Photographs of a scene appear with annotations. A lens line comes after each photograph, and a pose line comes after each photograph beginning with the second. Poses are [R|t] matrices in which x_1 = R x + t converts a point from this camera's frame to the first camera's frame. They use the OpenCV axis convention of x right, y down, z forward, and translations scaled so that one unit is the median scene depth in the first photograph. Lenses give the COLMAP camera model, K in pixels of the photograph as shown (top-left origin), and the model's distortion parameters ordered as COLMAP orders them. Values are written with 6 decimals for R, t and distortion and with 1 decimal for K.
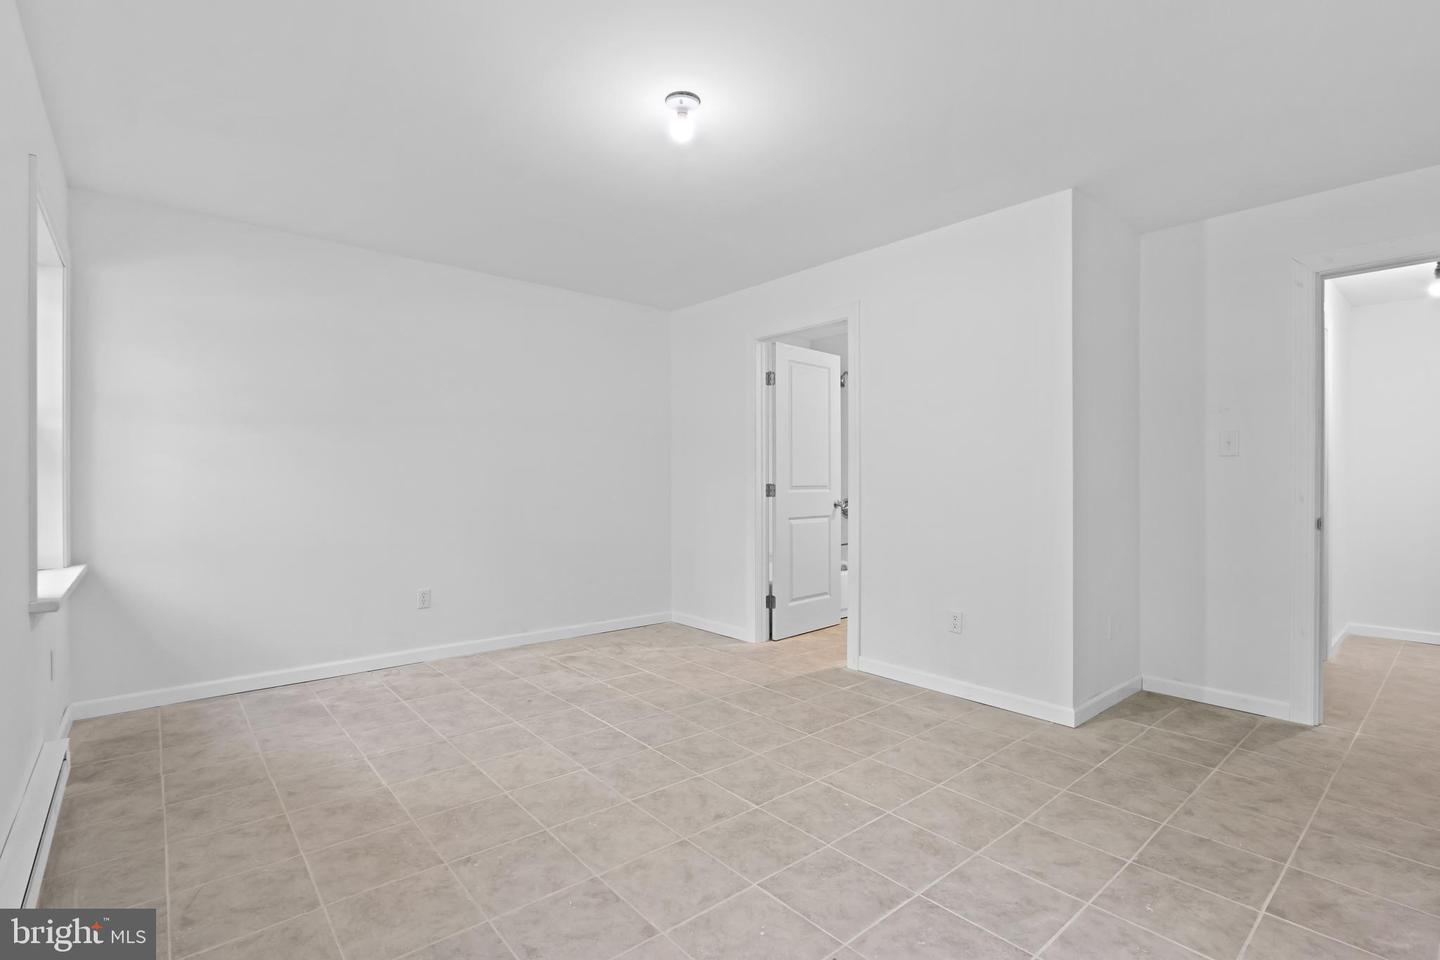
lens RADIAL K [[675.6, 0, 710.6], [0, 675.6, 473.2], [0, 0, 1]] dist [-0.018026, 0.000531]
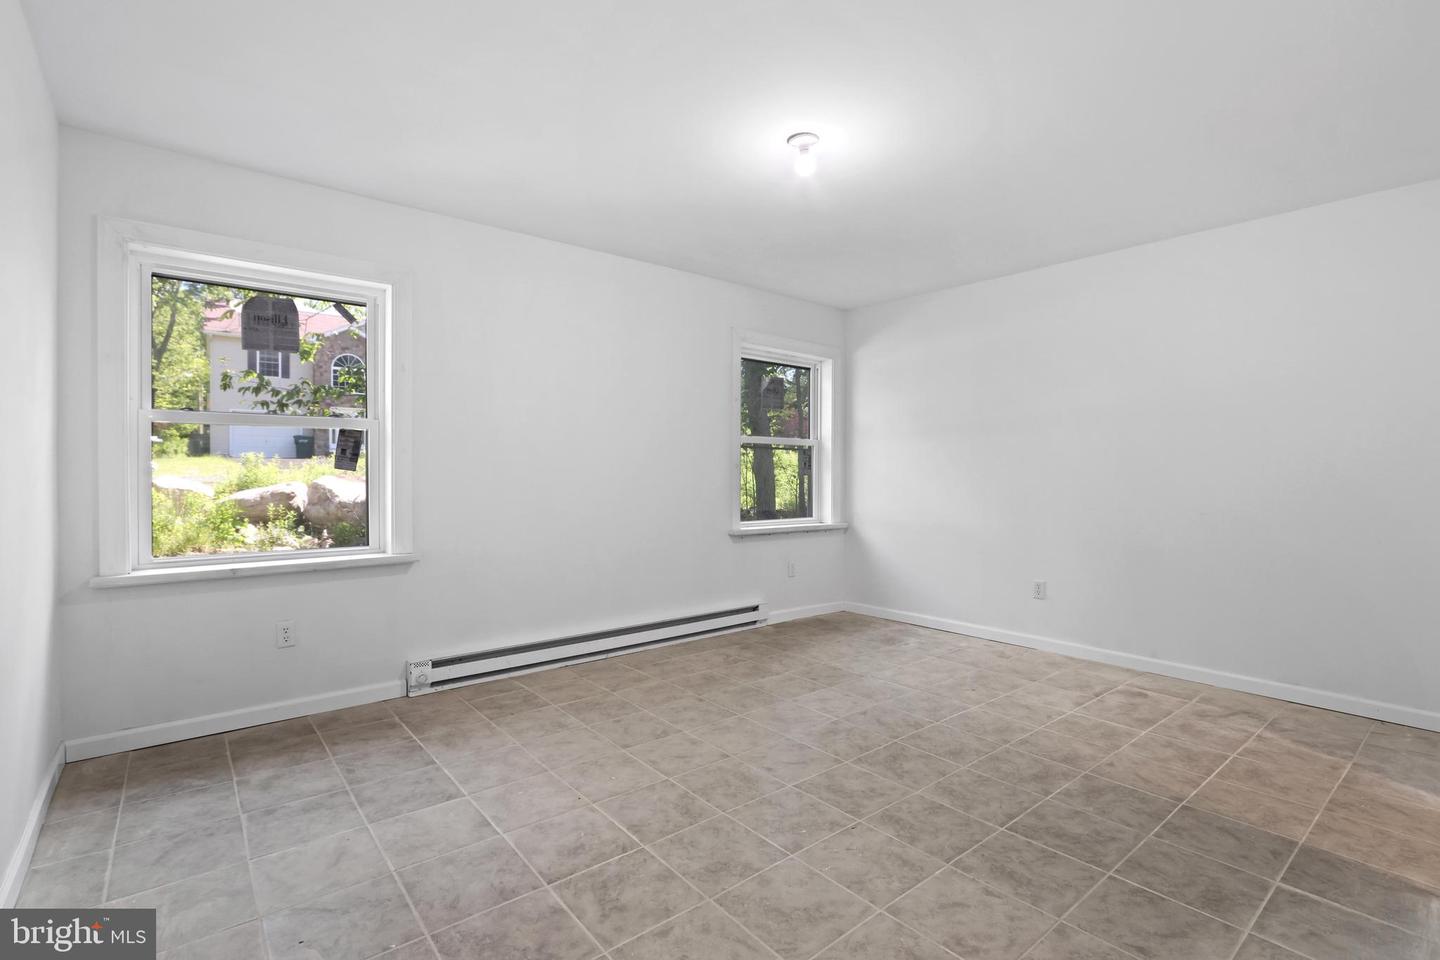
lens RADIAL K [[675.6, 0, 710.6], [0, 675.6, 473.2], [0, 0, 1]] dist [-0.018026, 0.000531]
pose [[-0.031483, -0.001580, -0.999503, 0.855756], [0.002849, 0.999995, -0.001671, 0.004756], [0.999500, -0.002900, -0.031479, 0.688269]]
